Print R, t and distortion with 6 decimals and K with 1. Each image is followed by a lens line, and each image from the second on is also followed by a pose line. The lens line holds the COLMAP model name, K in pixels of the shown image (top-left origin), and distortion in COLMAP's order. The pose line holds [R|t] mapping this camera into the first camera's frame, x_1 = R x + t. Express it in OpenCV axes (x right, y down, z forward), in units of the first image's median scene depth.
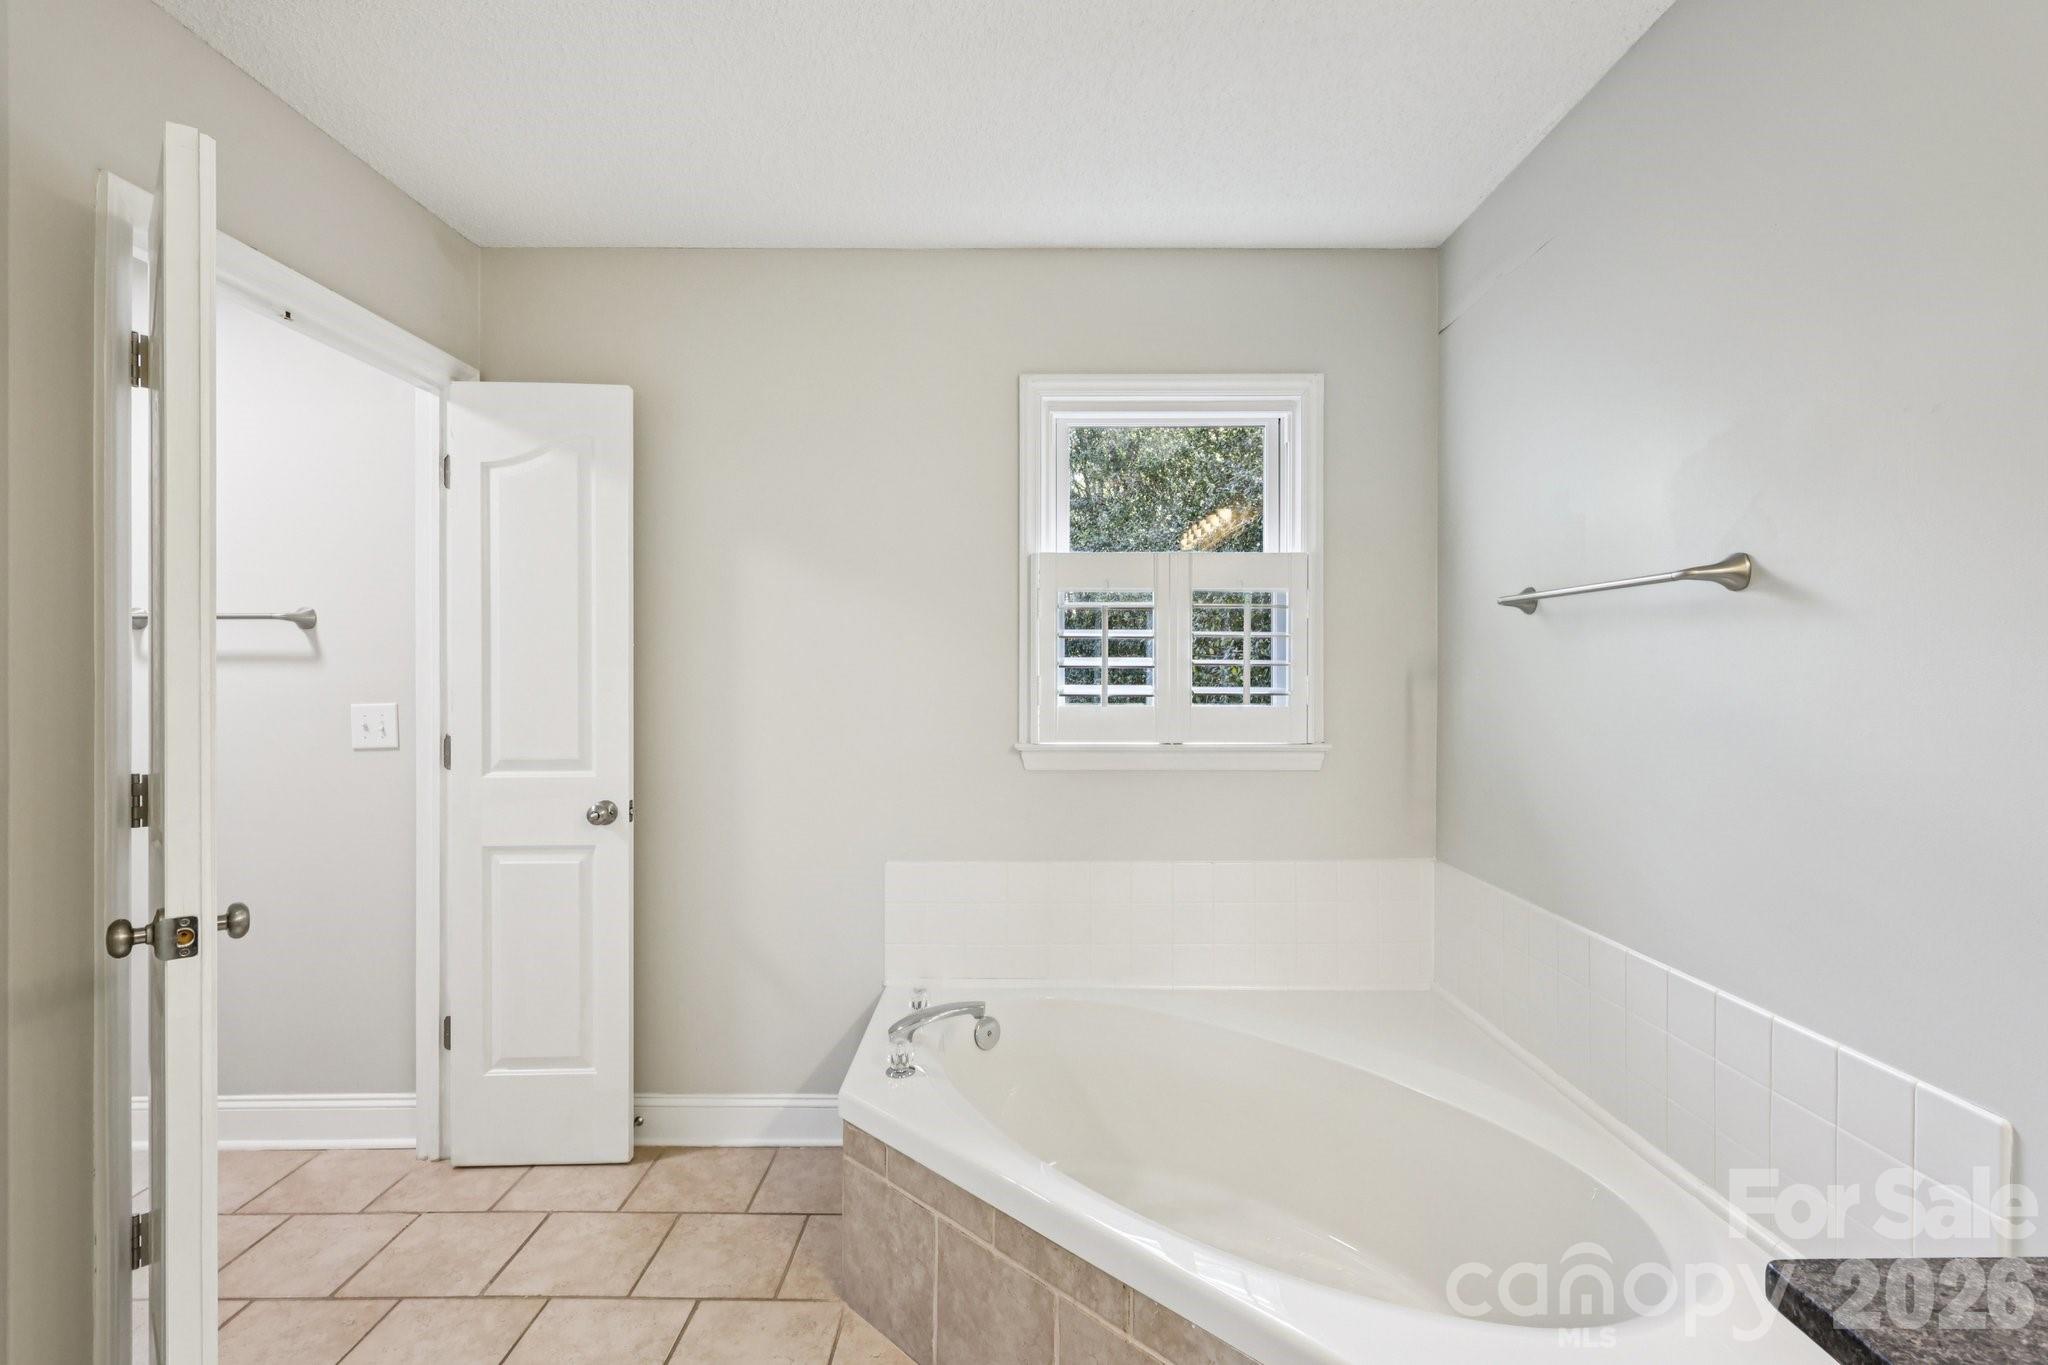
lens RADIAL K [[948.3, 0, 1024.0], [0, 948.3, 682.5], [0, 0, 1]] dist [-0.002540, -0.000091]
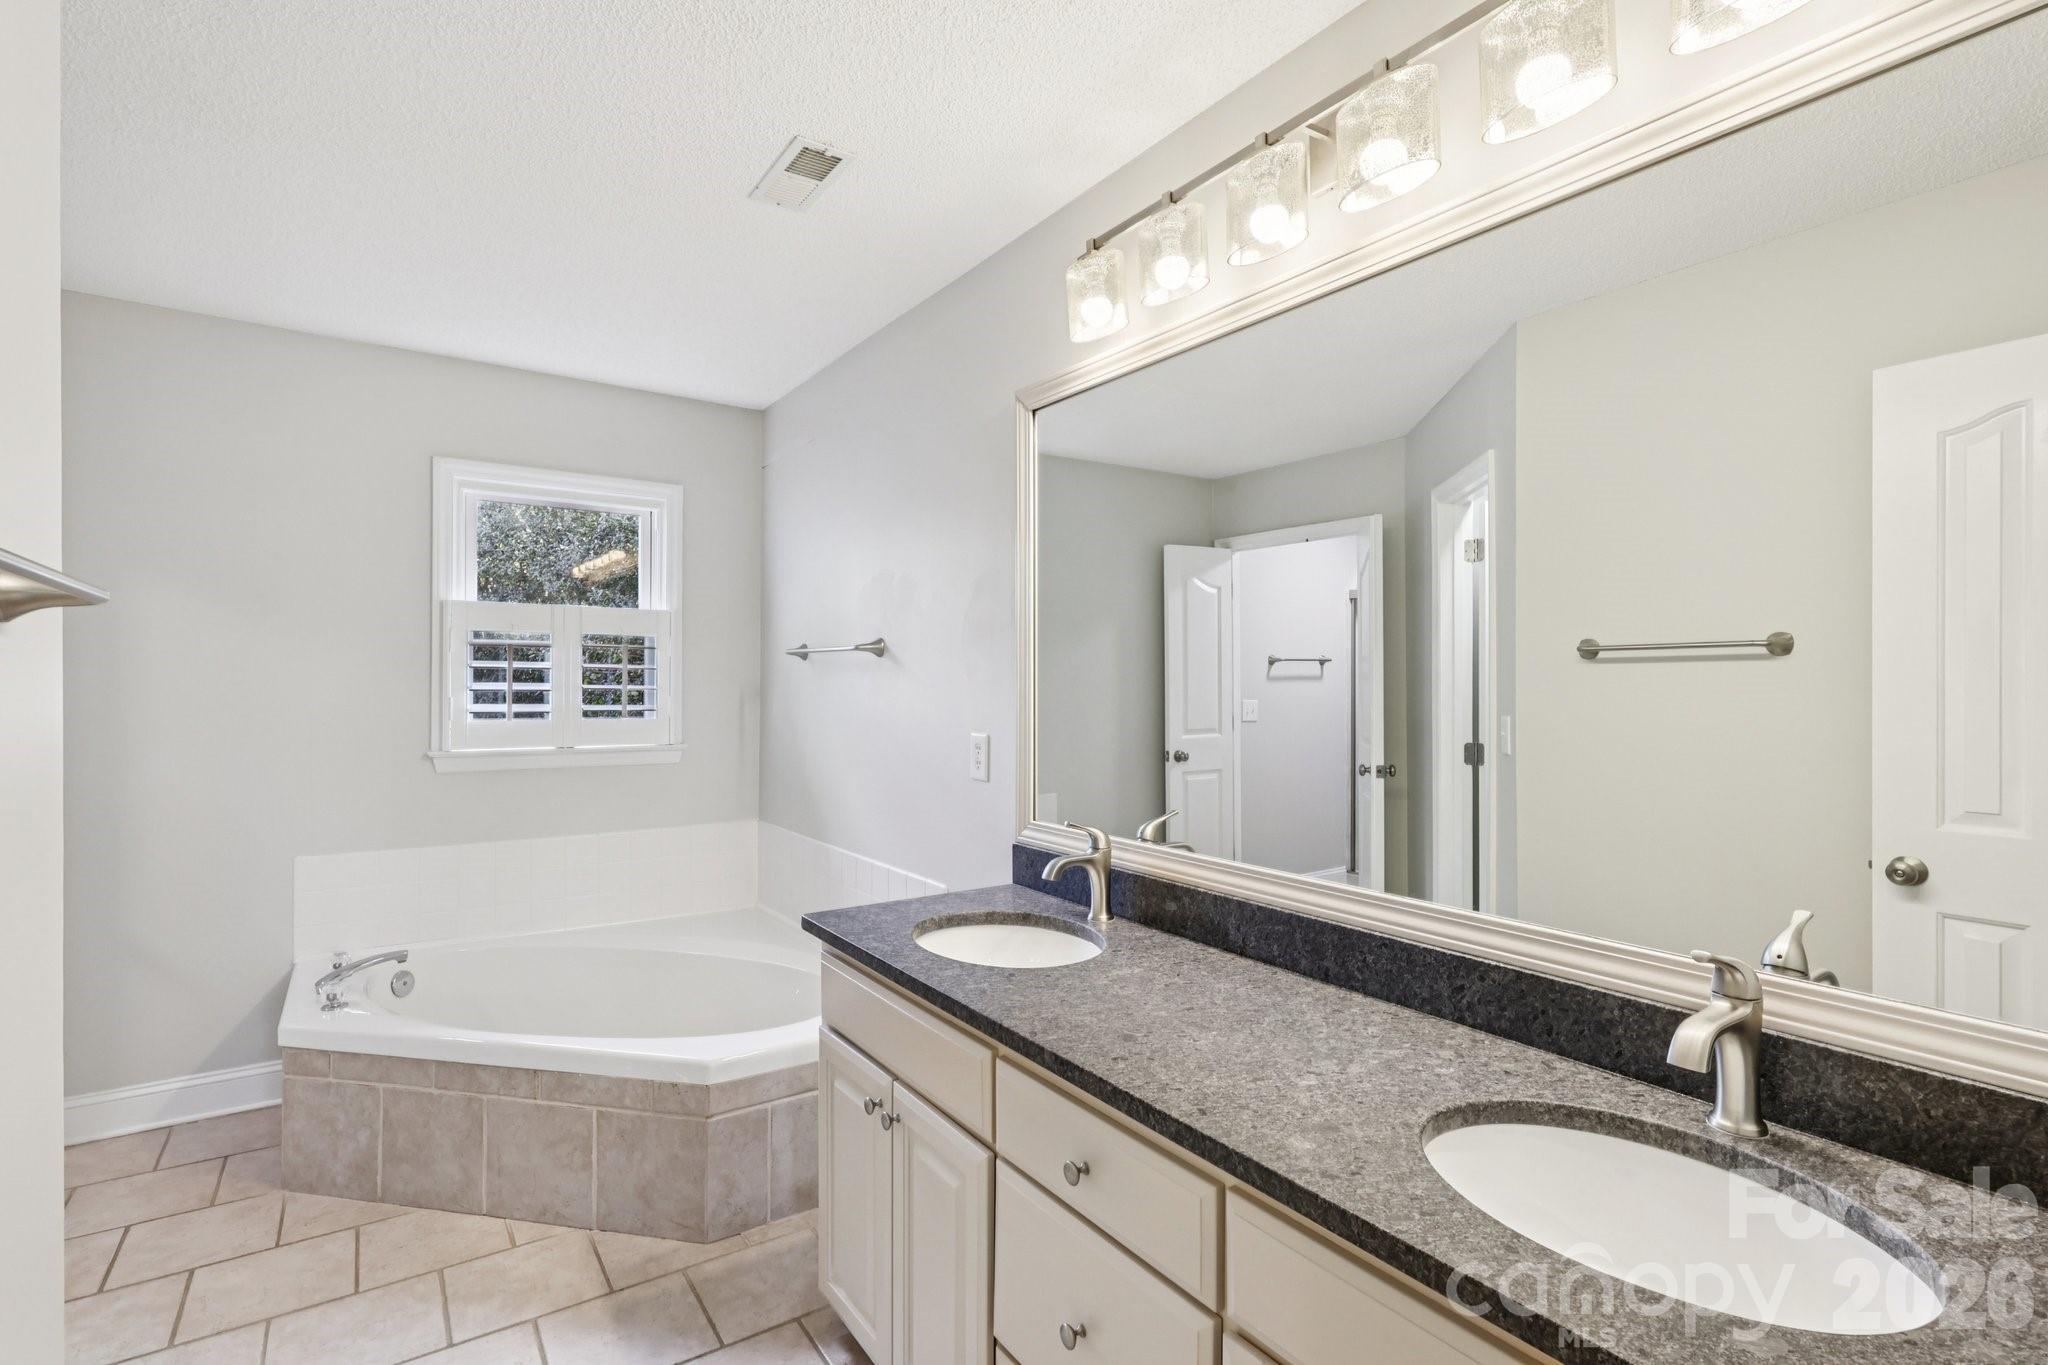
lens RADIAL K [[948.3, 0, 1024.0], [0, 948.3, 682.5], [0, 0, 1]] dist [-0.002540, -0.000091]
pose [[0.819436, 0.006596, 0.573133, -0.081848], [0.000414, 0.999927, -0.012100, -0.011421], [-0.573171, 0.010152, 0.819373, -0.474254]]
